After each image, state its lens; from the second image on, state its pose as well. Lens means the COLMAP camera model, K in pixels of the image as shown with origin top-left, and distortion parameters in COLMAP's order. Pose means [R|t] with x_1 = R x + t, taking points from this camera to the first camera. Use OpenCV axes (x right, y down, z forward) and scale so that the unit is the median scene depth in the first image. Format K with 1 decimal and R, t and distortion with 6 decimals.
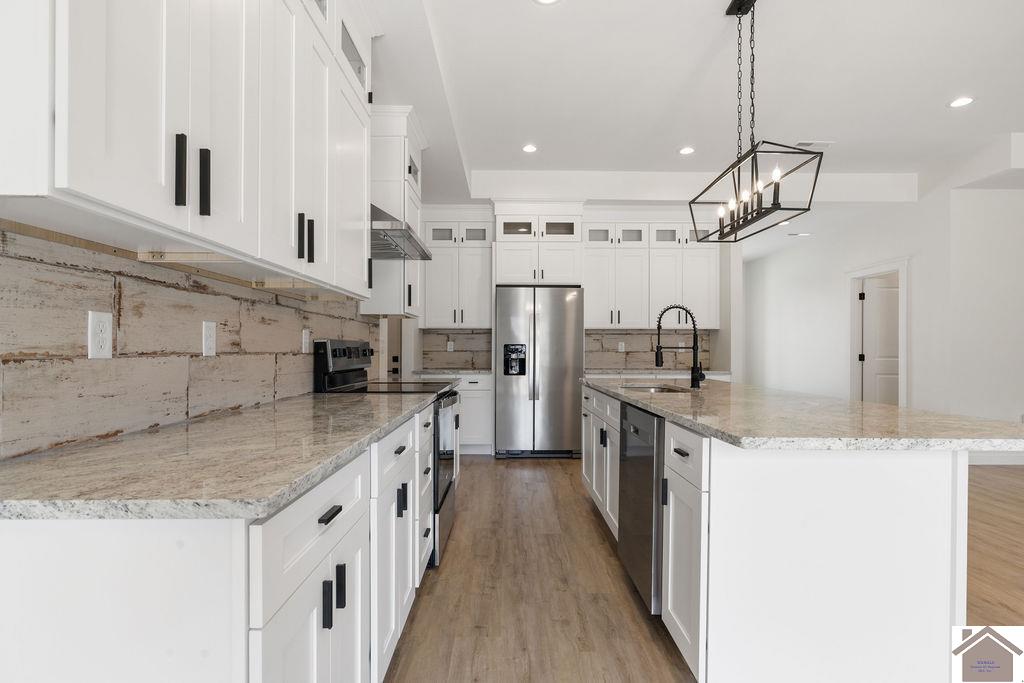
lens RADIAL K [[511.9, 0, 513.0], [0, 511.9, 349.1], [0, 0, 1]] dist [-0.002268, -0.000685]
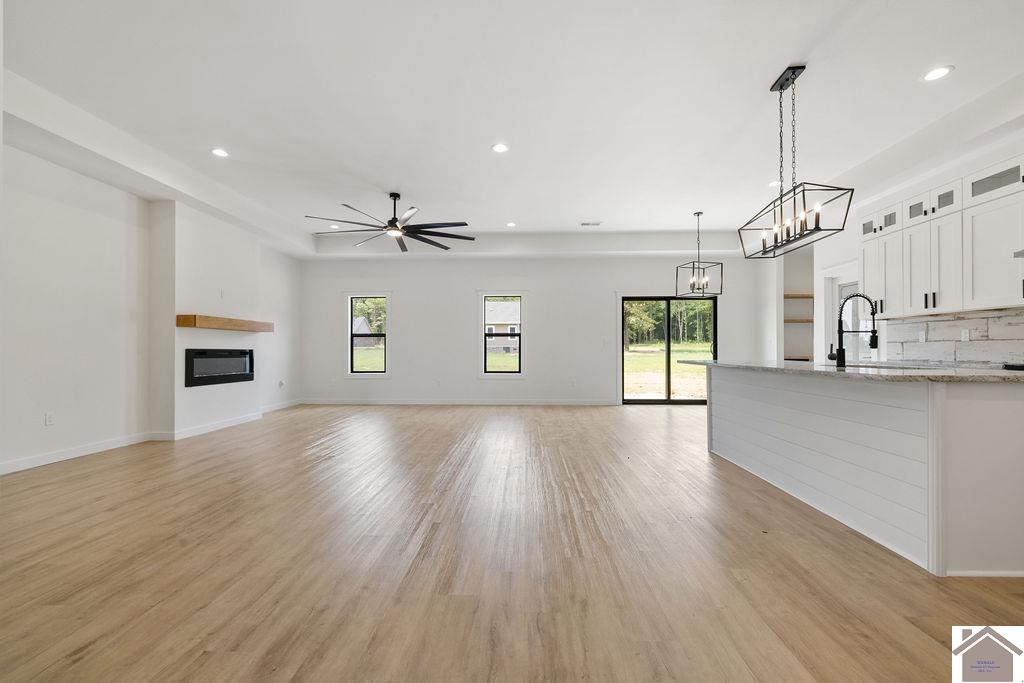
lens RADIAL K [[431.7, 0, 505.7], [0, 431.7, 345.6], [0, 0, 1]] dist [-0.004571, 0.001422]
pose [[-0.998312, -0.002188, 0.058039, 0.903413], [-0.002753, 0.999950, -0.009653, 0.033647], [-0.058015, -0.009796, -0.998268, 1.739531]]
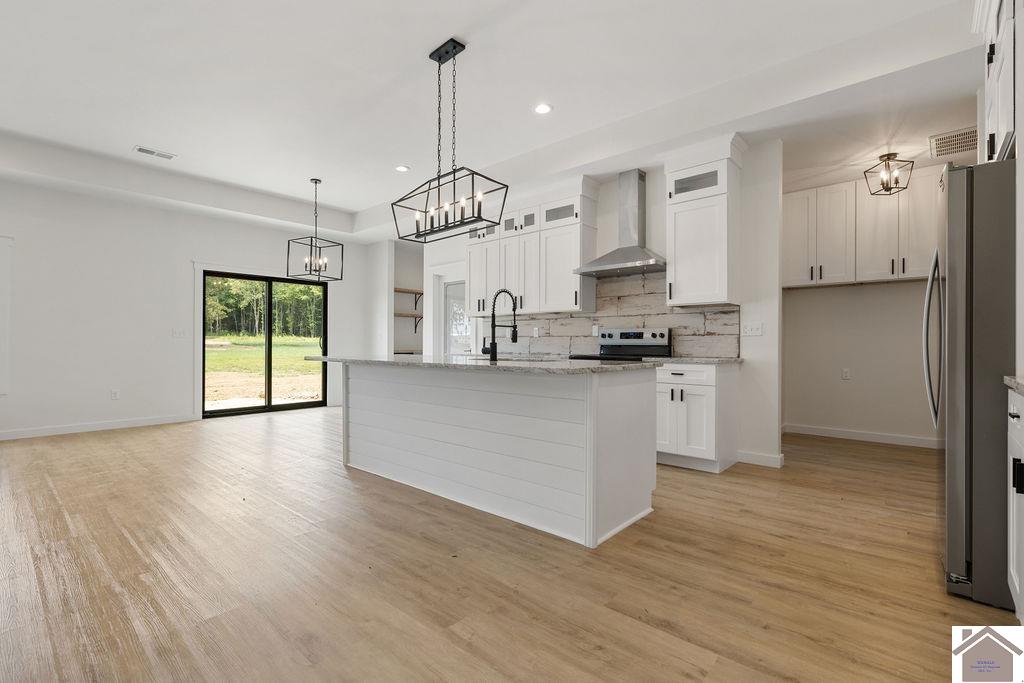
lens RADIAL K [[470.7, 0, 516.4], [0, 470.7, 341.4], [0, 0, 1]] dist [0.000066, 0.000070]
pose [[-0.670334, -0.008163, -0.742014, 0.953957], [-0.003723, 0.999964, -0.007637, 0.034430], [0.742050, -0.002357, -0.670341, 1.518225]]
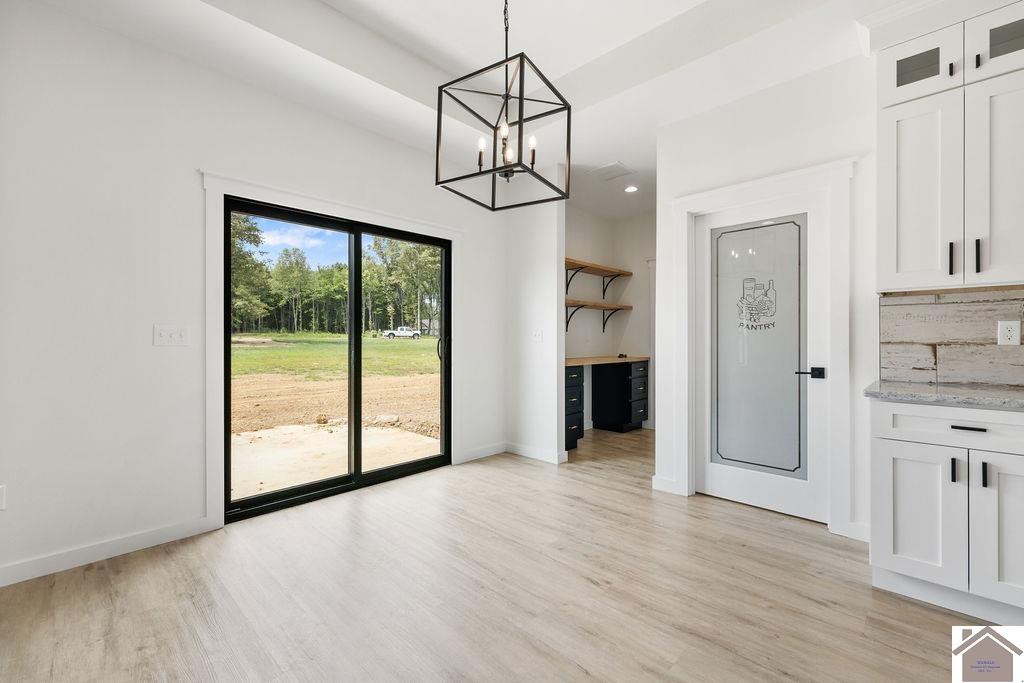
lens RADIAL K [[431.7, 0, 509.1], [0, 431.7, 340.3], [0, 0, 1]] dist [-0.004571, 0.001422]
pose [[-0.700311, -0.000616, -0.713837, 0.606053], [-0.001277, 0.999999, 0.000391, 0.001013], [0.713836, 0.001185, -0.700312, 0.281870]]
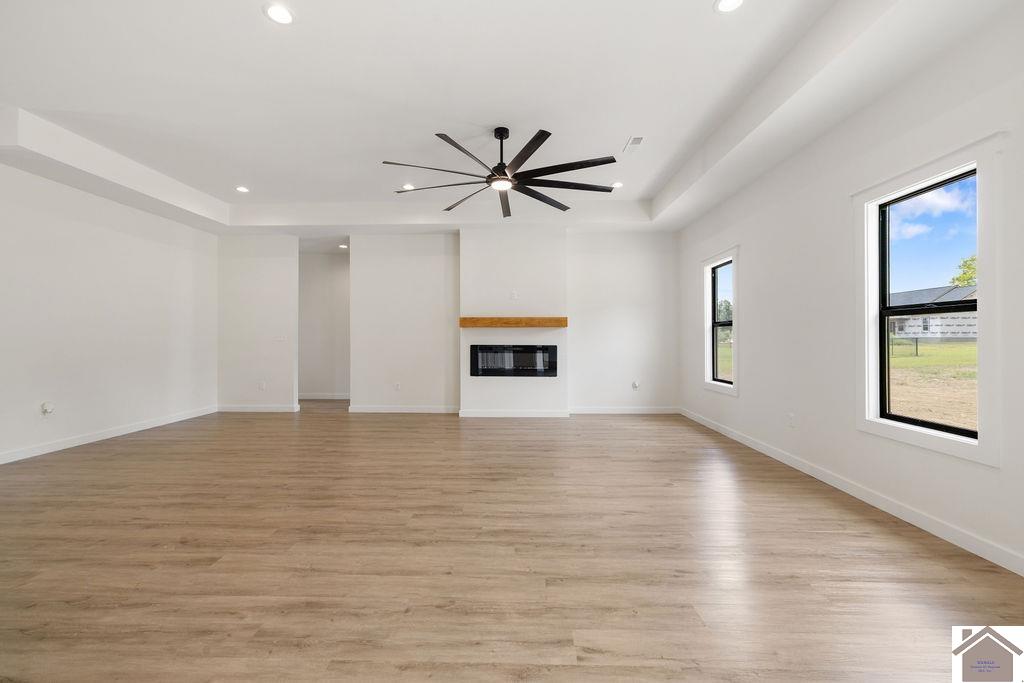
lens RADIAL K [[431.7, 0, 517.5], [0, 431.7, 335.9], [0, 0, 1]] dist [-0.004571, 0.001422]
pose [[0.033627, 0.001518, 0.999433, 0.264459], [0.002082, 0.999997, -0.001589, -0.001348], [-0.999432, 0.002134, 0.033624, 0.056352]]
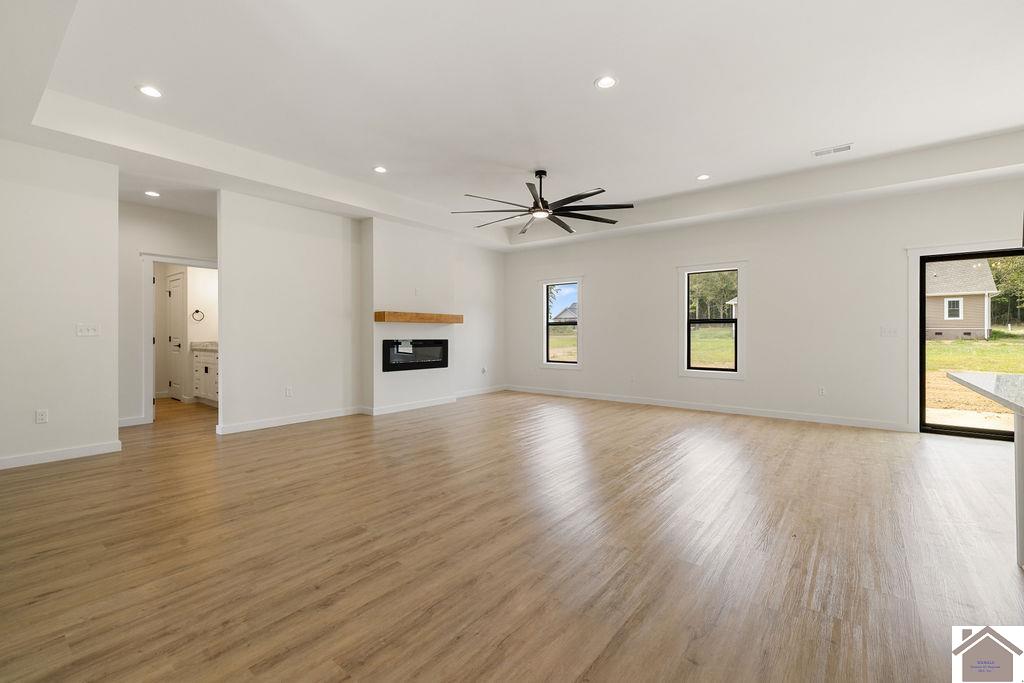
lens RADIAL K [[431.7, 0, 508.9], [0, 431.7, 338.3], [0, 0, 1]] dist [-0.004571, 0.001422]
pose [[-0.766208, -0.011183, 0.642495, 0.539843], [-0.002139, 0.999887, 0.014852, -0.001046], [-0.642589, 0.010006, -0.766146, 1.354702]]
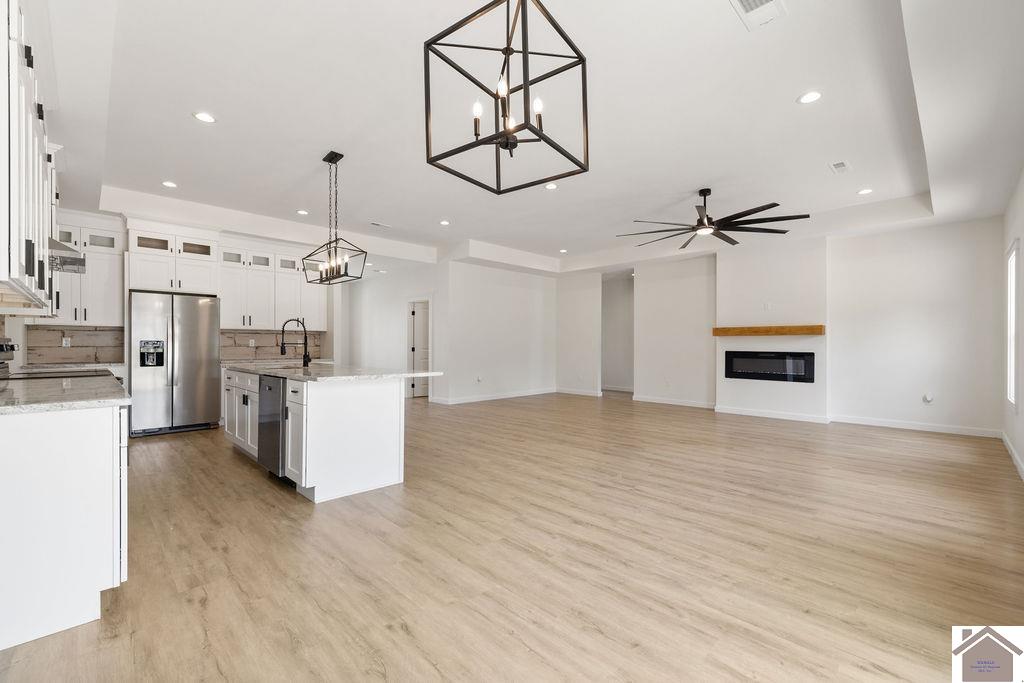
lens RADIAL K [[431.7, 0, 515.5], [0, 431.7, 345.0], [0, 0, 1]] dist [-0.004571, 0.001422]
pose [[0.714946, -0.001528, 0.699178, -0.140022], [0.000671, 0.999999, 0.001499, -0.000392], [-0.699179, -0.000602, 0.714946, -0.481780]]
